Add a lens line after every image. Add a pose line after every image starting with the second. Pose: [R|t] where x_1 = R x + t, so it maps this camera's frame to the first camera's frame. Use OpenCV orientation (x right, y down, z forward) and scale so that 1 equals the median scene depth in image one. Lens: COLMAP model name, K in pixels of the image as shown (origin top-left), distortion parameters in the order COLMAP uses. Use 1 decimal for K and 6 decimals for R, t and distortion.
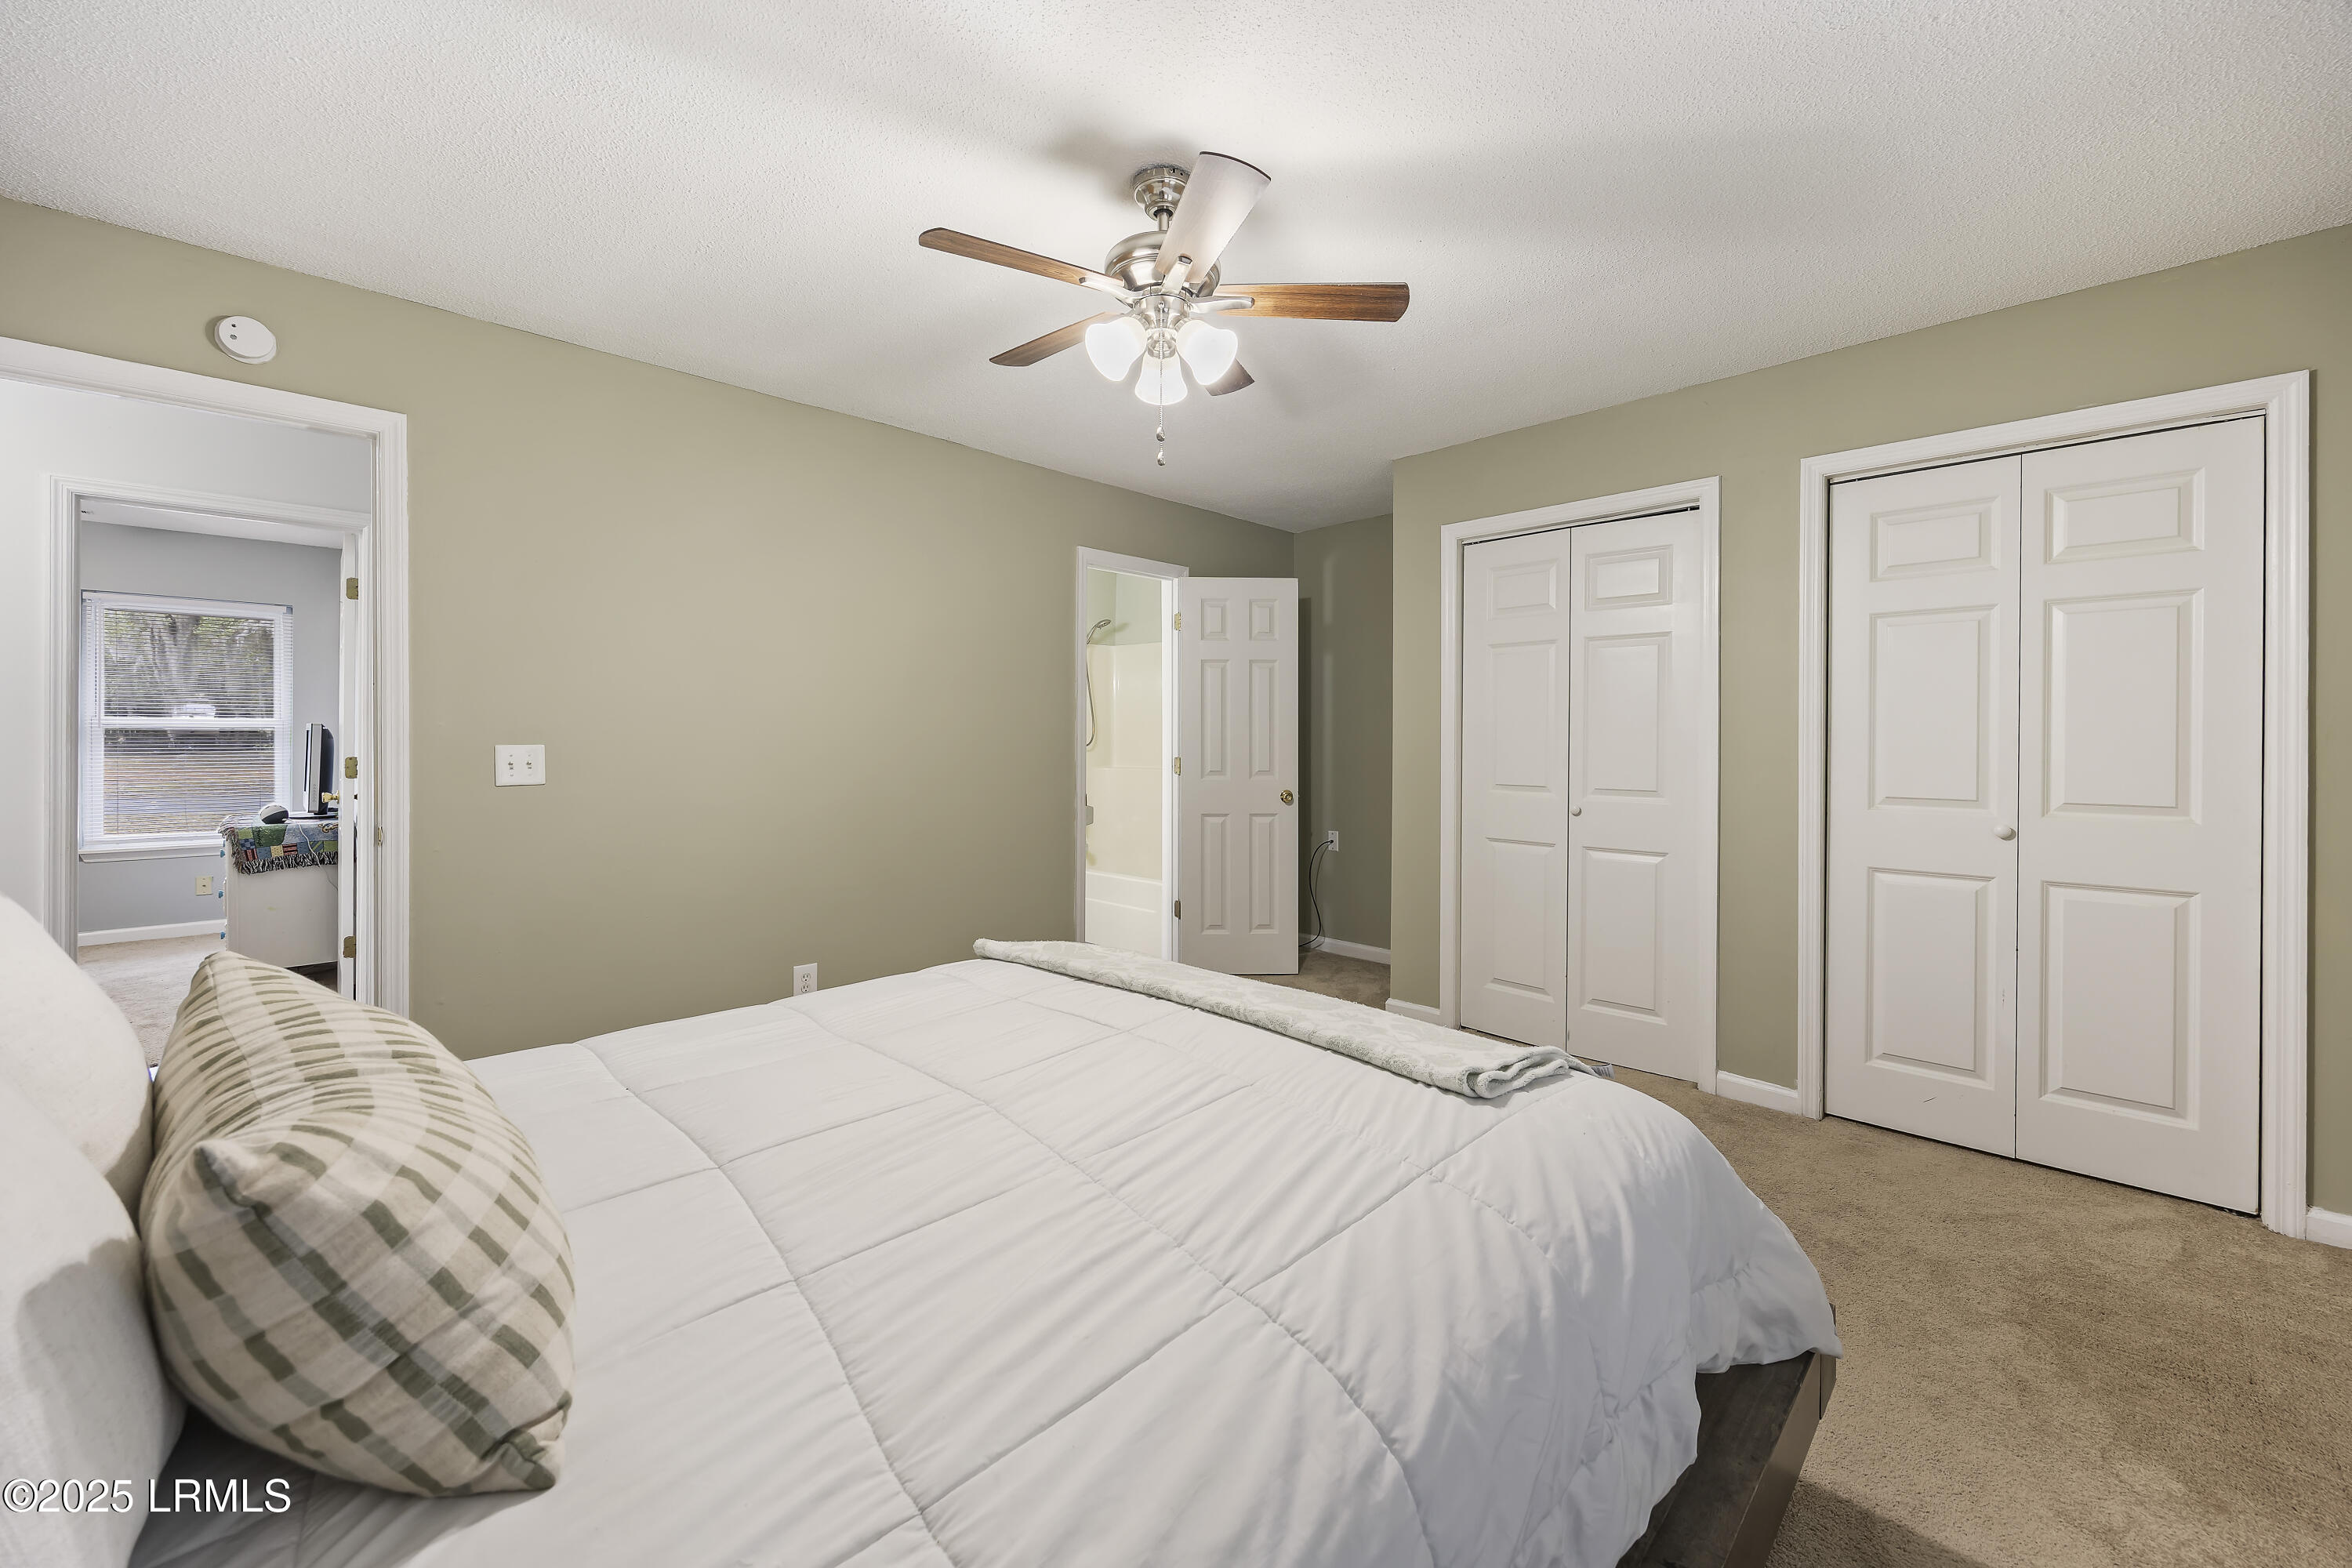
lens RADIAL K [[918.3, 0, 1176.3], [0, 918.3, 739.6], [0, 0, 1]] dist [0.000510, 0.000153]
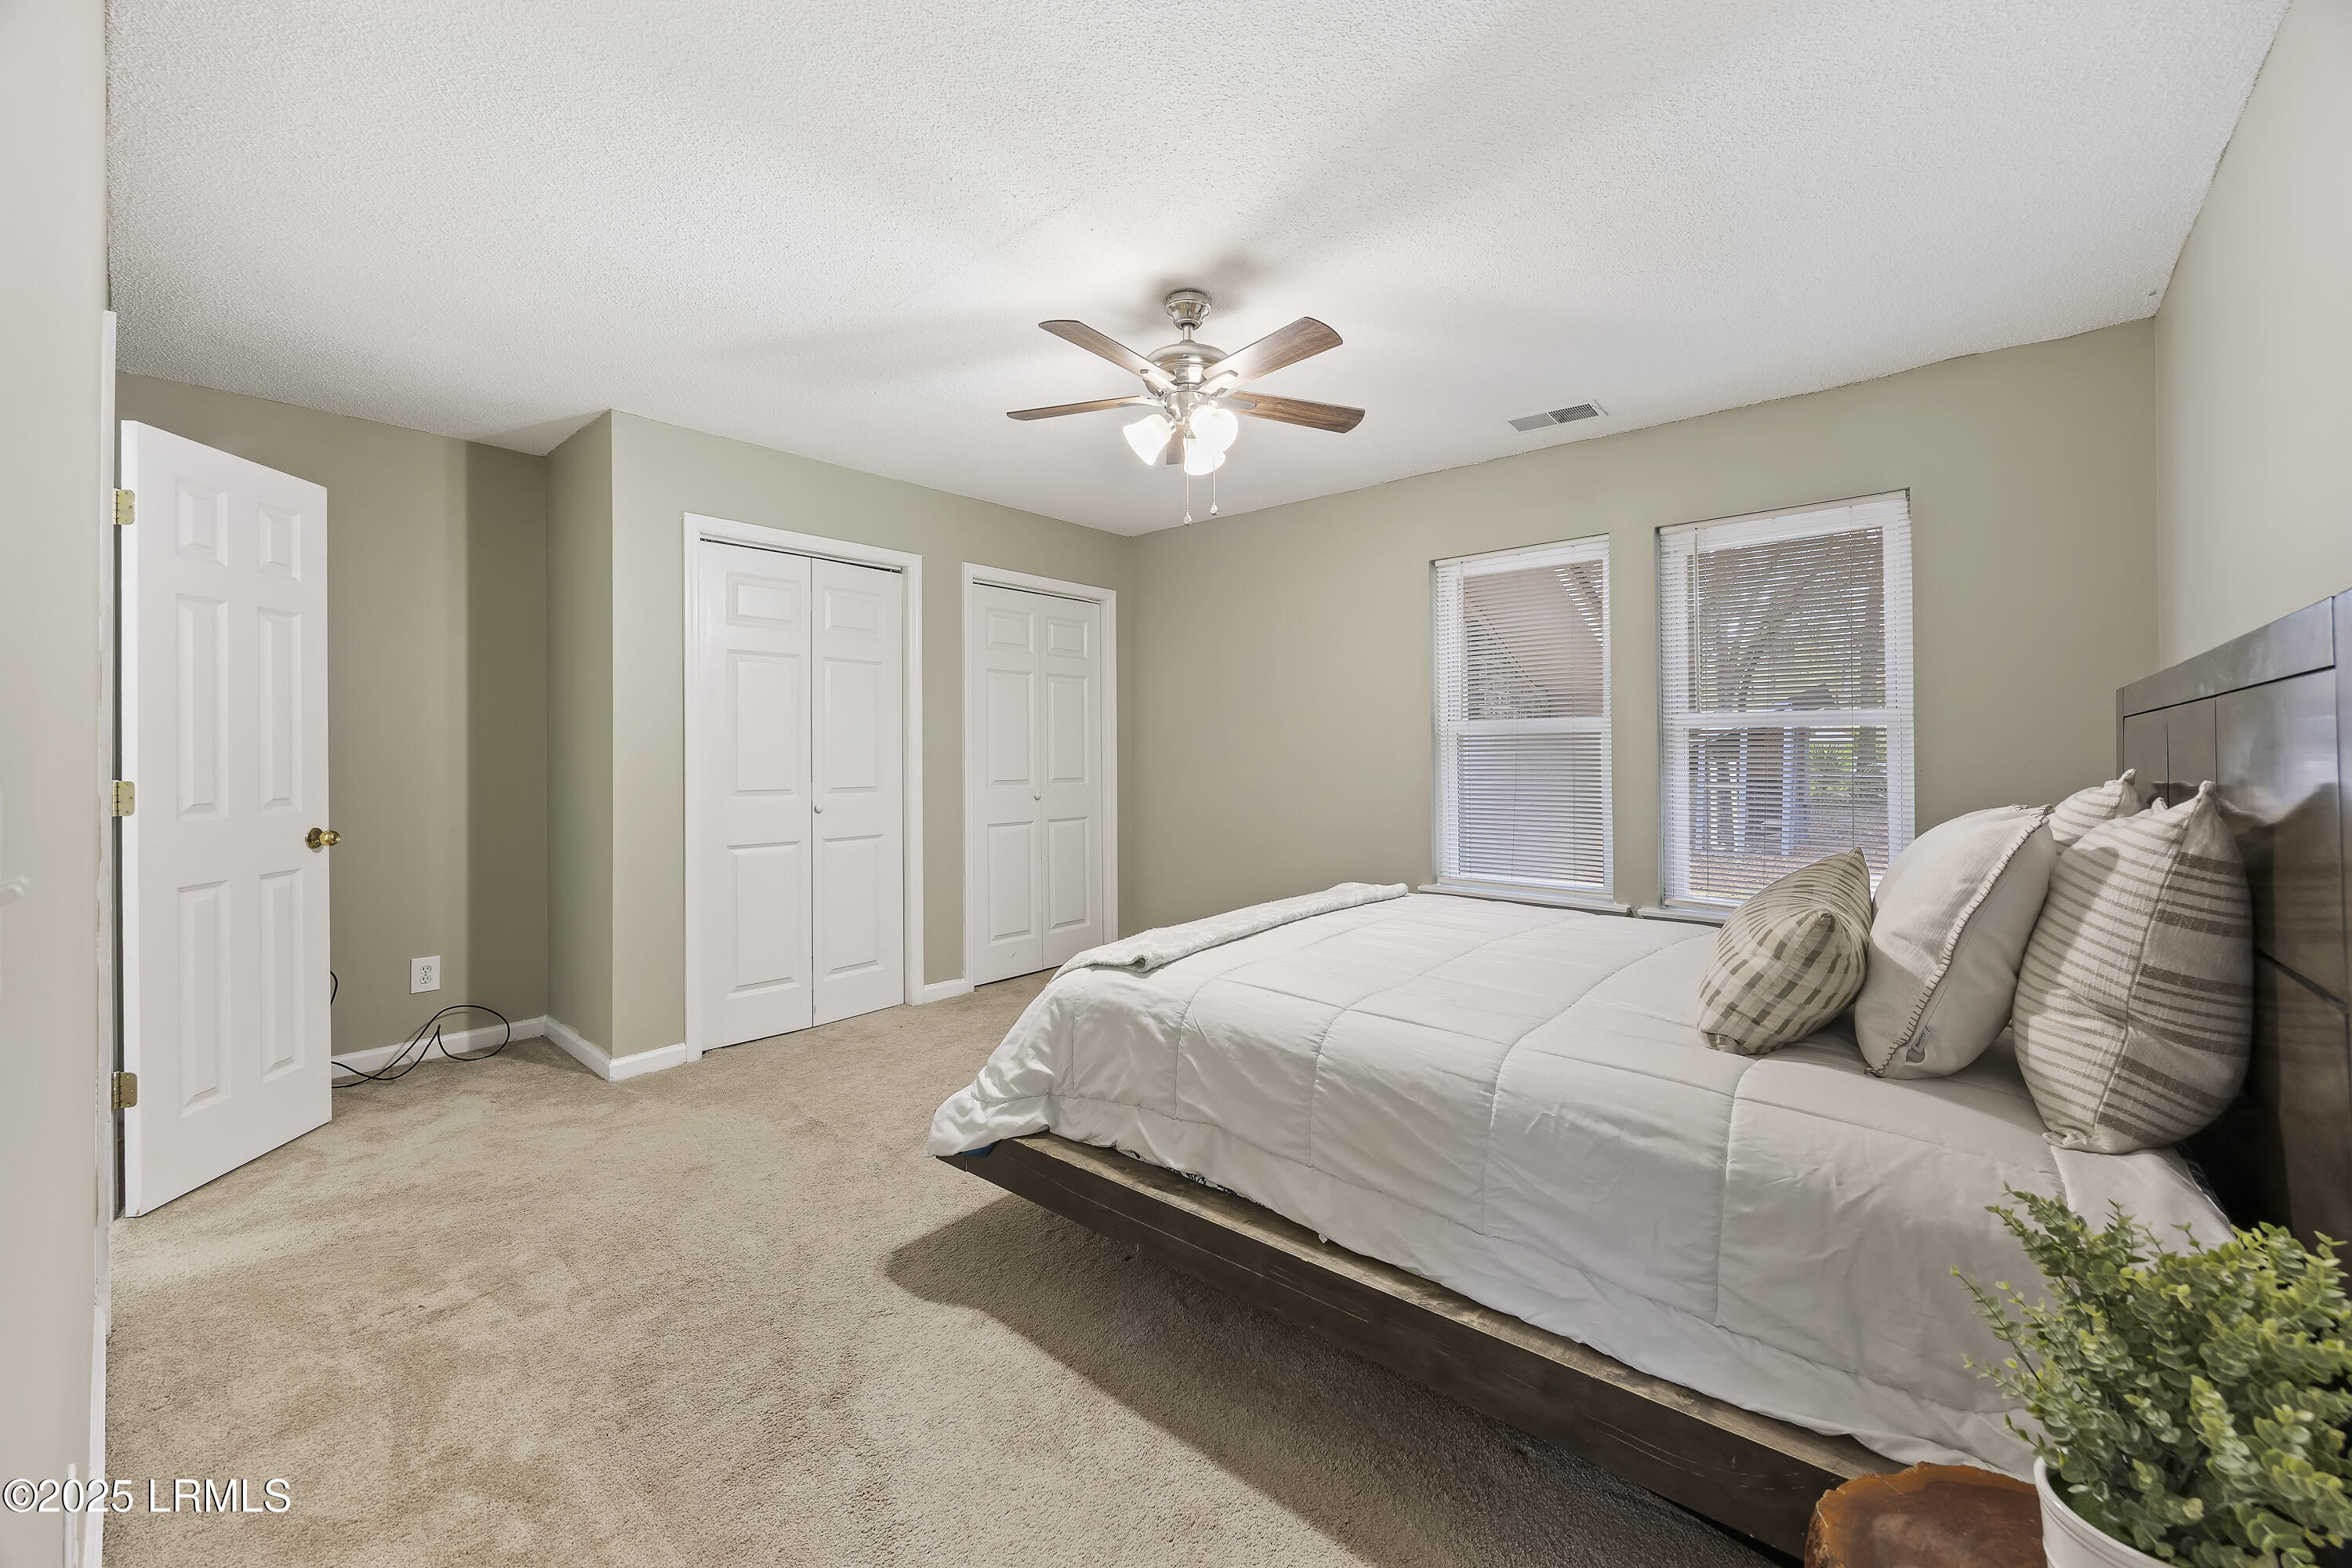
lens RADIAL K [[918.3, 0, 1176.3], [0, 918.3, 739.6], [0, 0, 1]] dist [0.000510, 0.000153]
pose [[-0.061366, -0.002194, 0.998113, -0.833343], [-0.012007, 0.999927, 0.001460, -0.017392], [-0.998043, -0.011895, -0.061388, 0.728750]]
